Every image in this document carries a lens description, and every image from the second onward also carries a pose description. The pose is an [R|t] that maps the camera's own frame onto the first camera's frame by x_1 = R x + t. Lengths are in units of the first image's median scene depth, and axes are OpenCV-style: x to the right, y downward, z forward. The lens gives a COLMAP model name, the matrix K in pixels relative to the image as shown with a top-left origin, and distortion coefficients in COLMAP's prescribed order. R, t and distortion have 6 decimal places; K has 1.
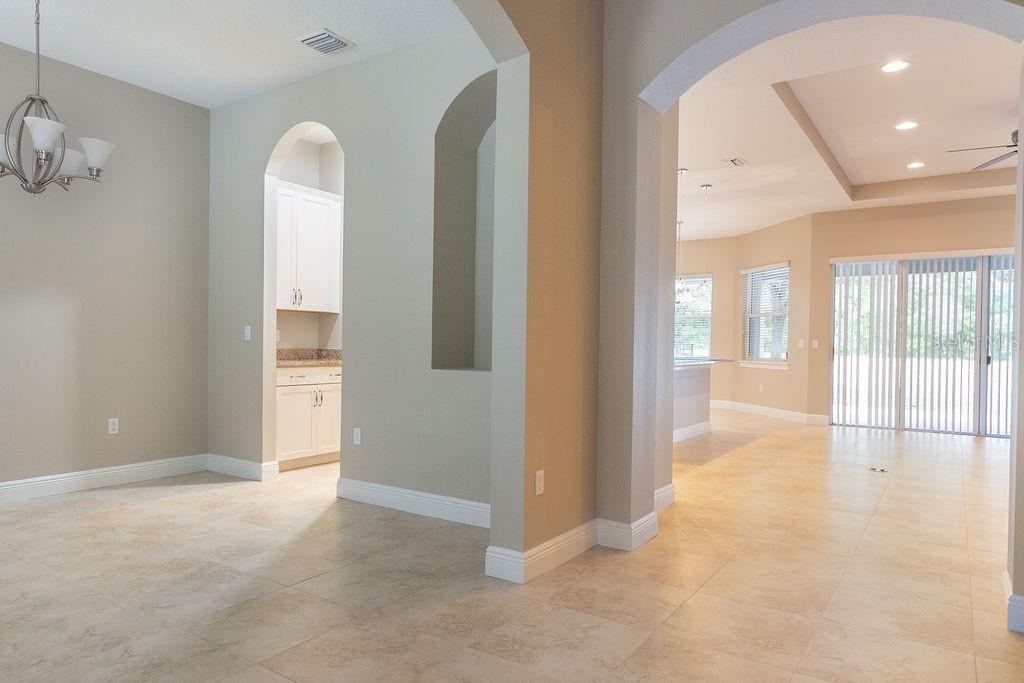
lens RADIAL K [[642.3, 0, 520.5], [0, 642.3, 347.0], [0, 0, 1]] dist [0.007510, 0.001216]
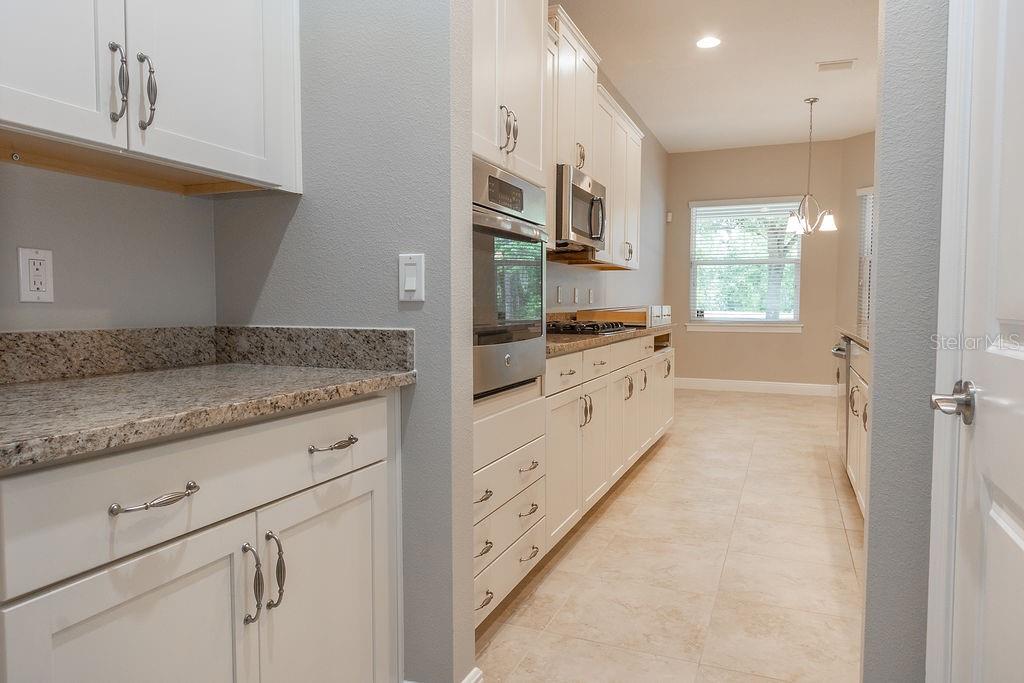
lens RADIAL K [[673.0, 0, 511.8], [0, 673.0, 339.2], [0, 0, 1]] dist [0.044158, 0.002442]
pose [[0.981596, -0.011654, 0.190615, -0.286532], [0.001774, 0.998649, 0.051923, -0.007547], [-0.190962, -0.050630, 0.980291, 0.801004]]
